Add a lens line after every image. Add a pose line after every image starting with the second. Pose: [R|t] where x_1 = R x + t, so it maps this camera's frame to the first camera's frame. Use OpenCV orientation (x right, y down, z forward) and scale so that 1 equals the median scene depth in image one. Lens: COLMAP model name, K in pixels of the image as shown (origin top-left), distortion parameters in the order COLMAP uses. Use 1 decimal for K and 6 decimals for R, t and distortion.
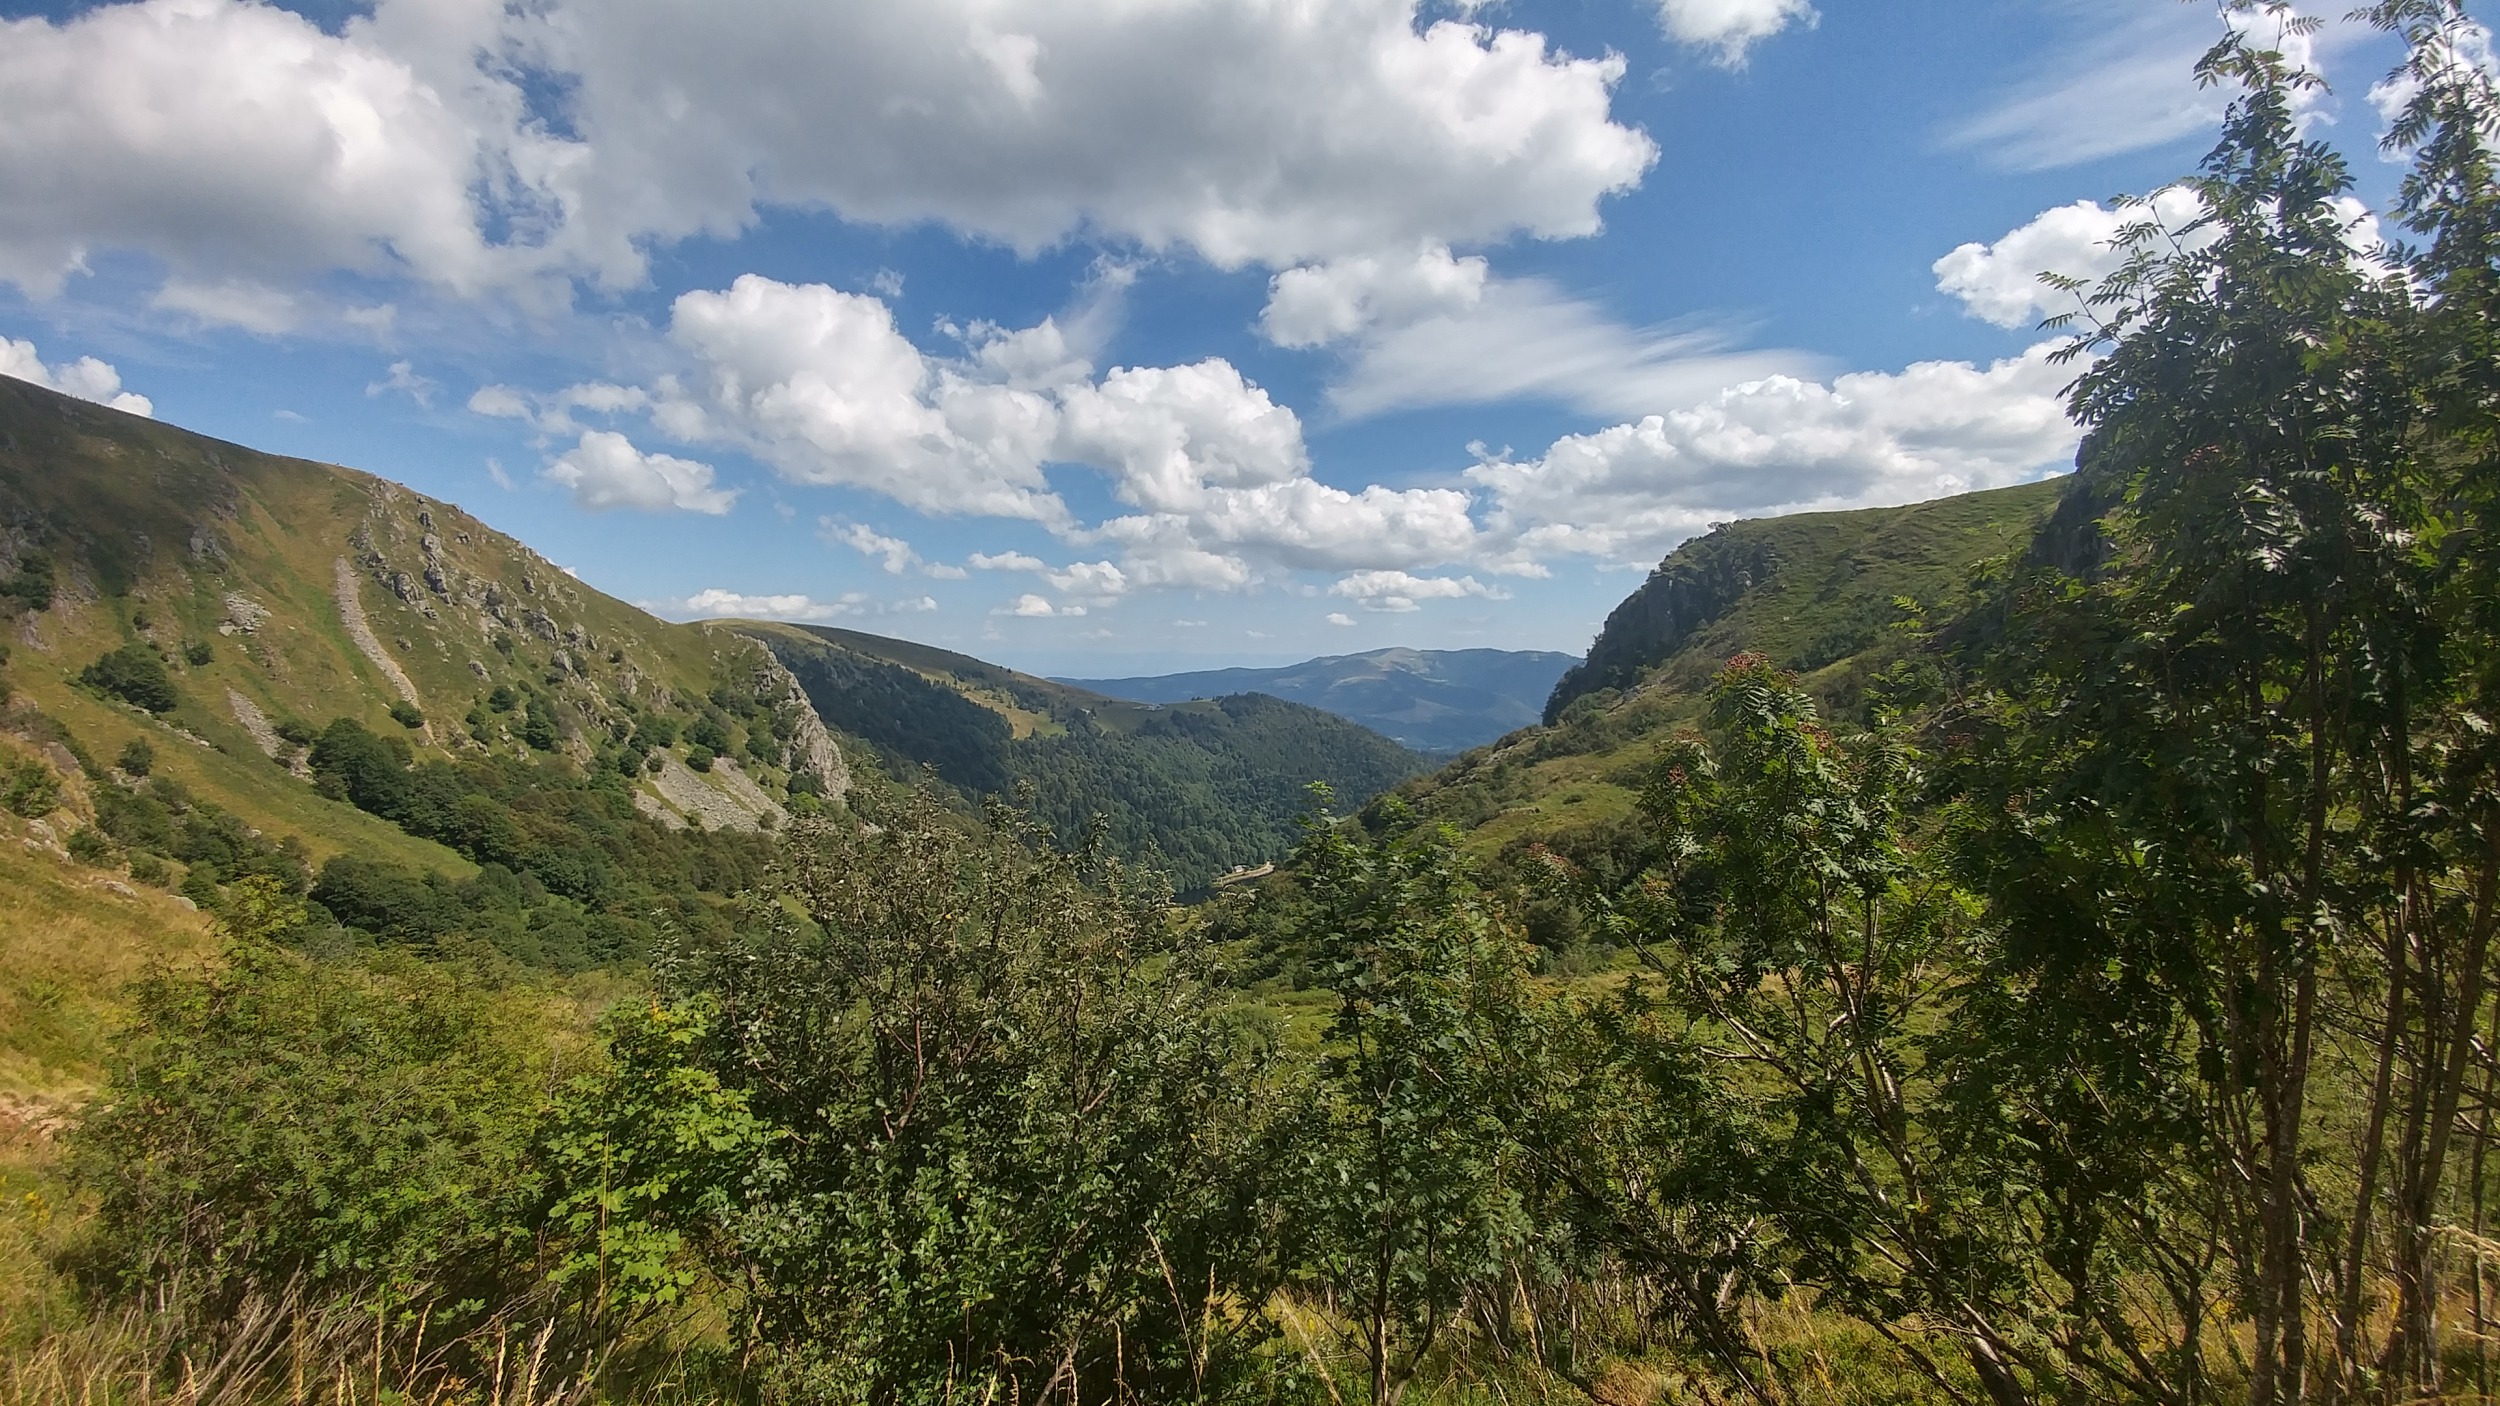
lens RADIAL K [[913.9, 0, 1236.2], [0, 913.9, 711.2], [0, 0, 1]] dist [-0.019554, -0.017749]
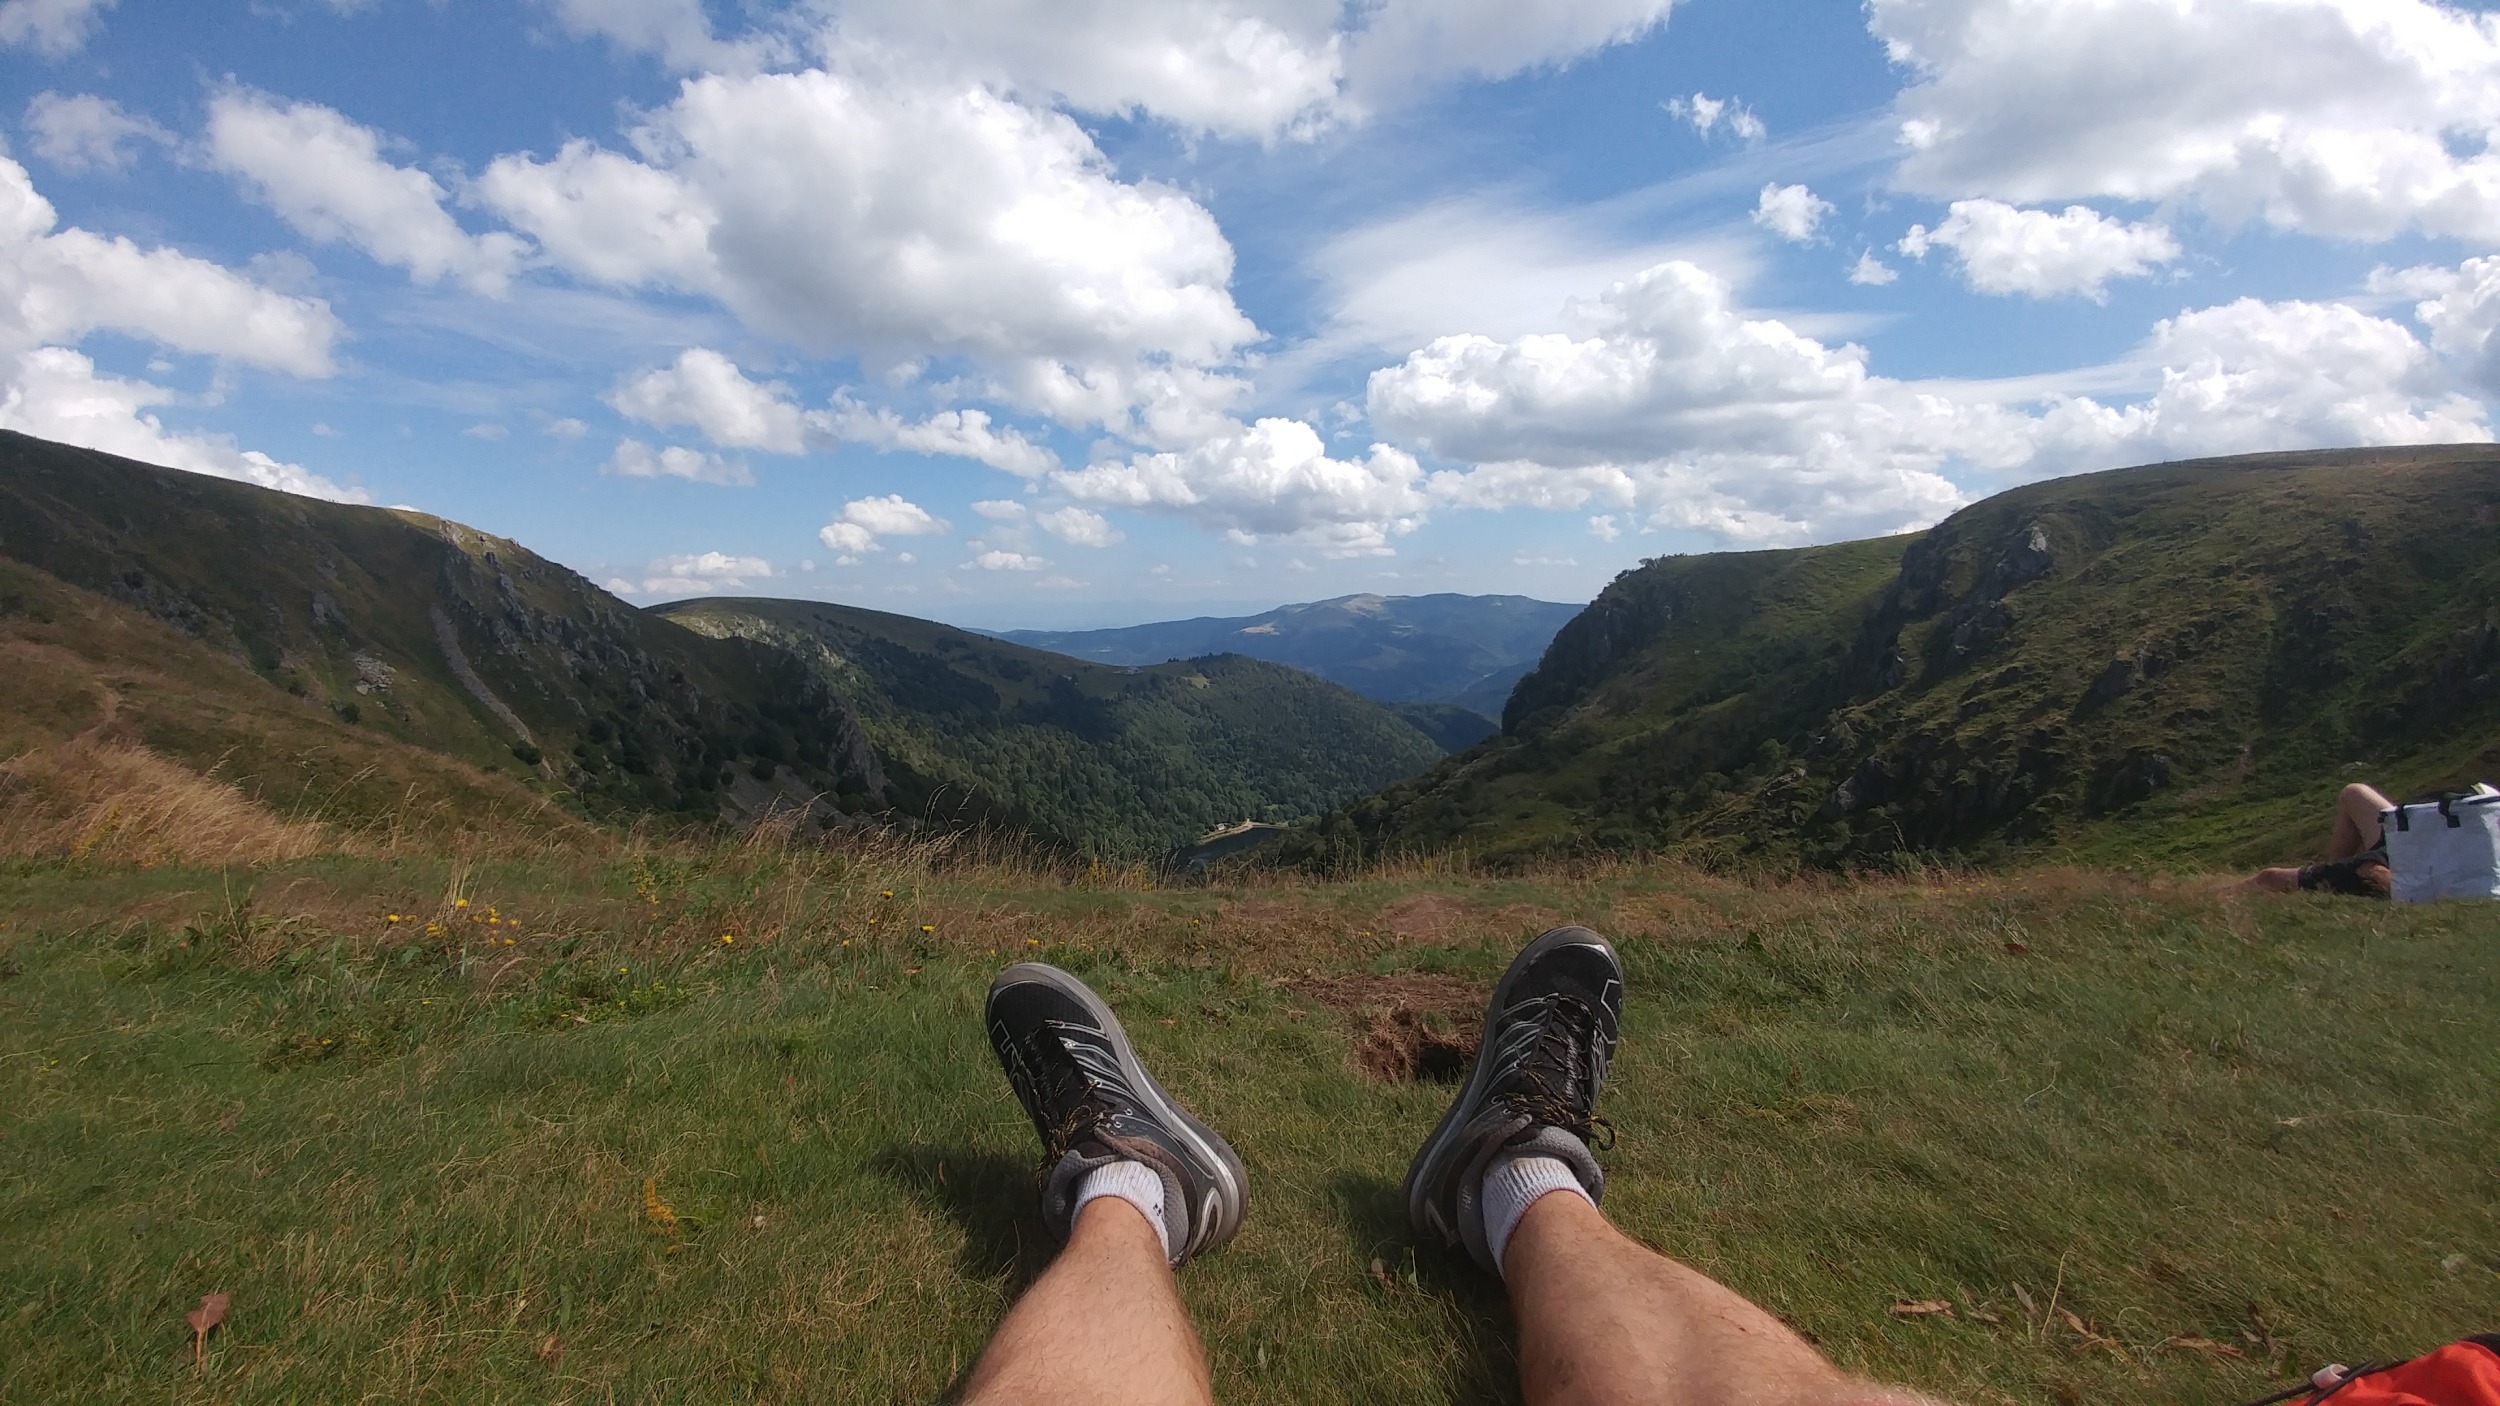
lens RADIAL K [[913.9, 0, 1236.2], [0, 913.9, 711.2], [0, 0, 1]] dist [-0.019554, -0.017749]
pose [[0.999021, -0.025057, 0.036450, -0.047668], [0.022785, 0.997849, 0.061469, -0.082241], [-0.037912, -0.060578, 0.997443, -0.156168]]
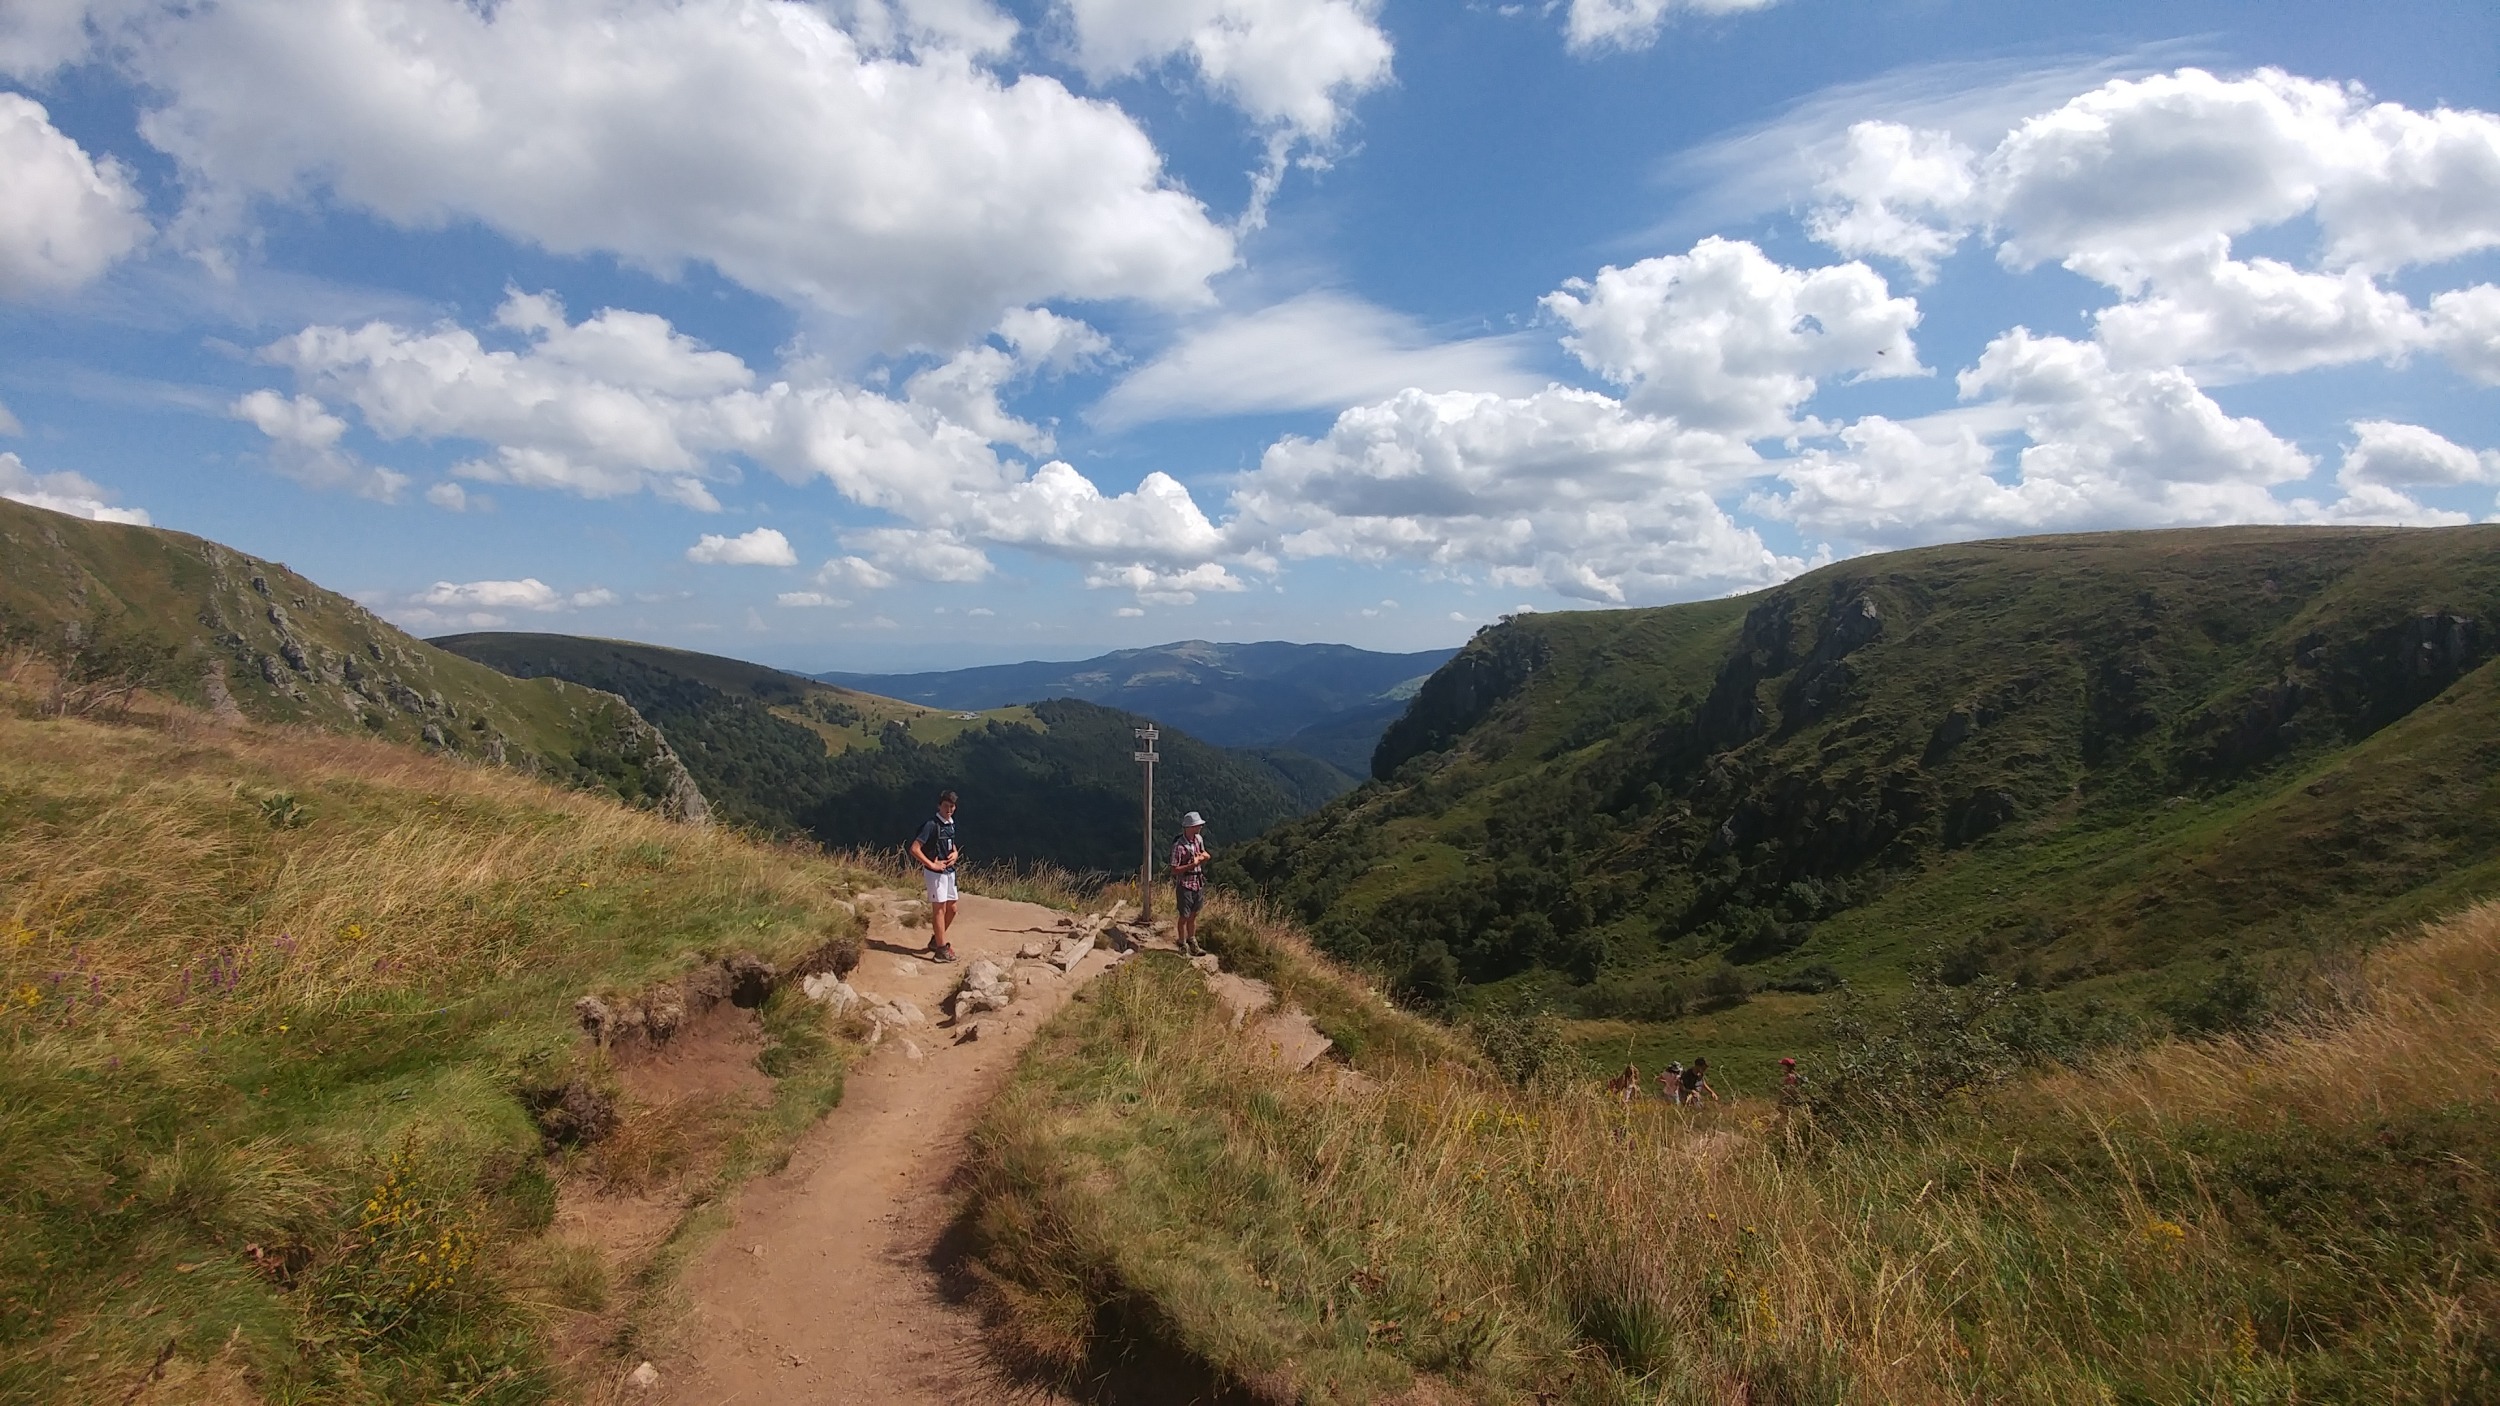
lens RADIAL K [[913.9, 0, 1236.2], [0, 913.9, 711.2], [0, 0, 1]] dist [-0.019554, -0.017749]
pose [[0.974536, -0.019392, 0.223389, -0.114050], [0.016298, 0.999744, 0.015684, -0.086049], [-0.223636, -0.011644, 0.974603, -0.150661]]
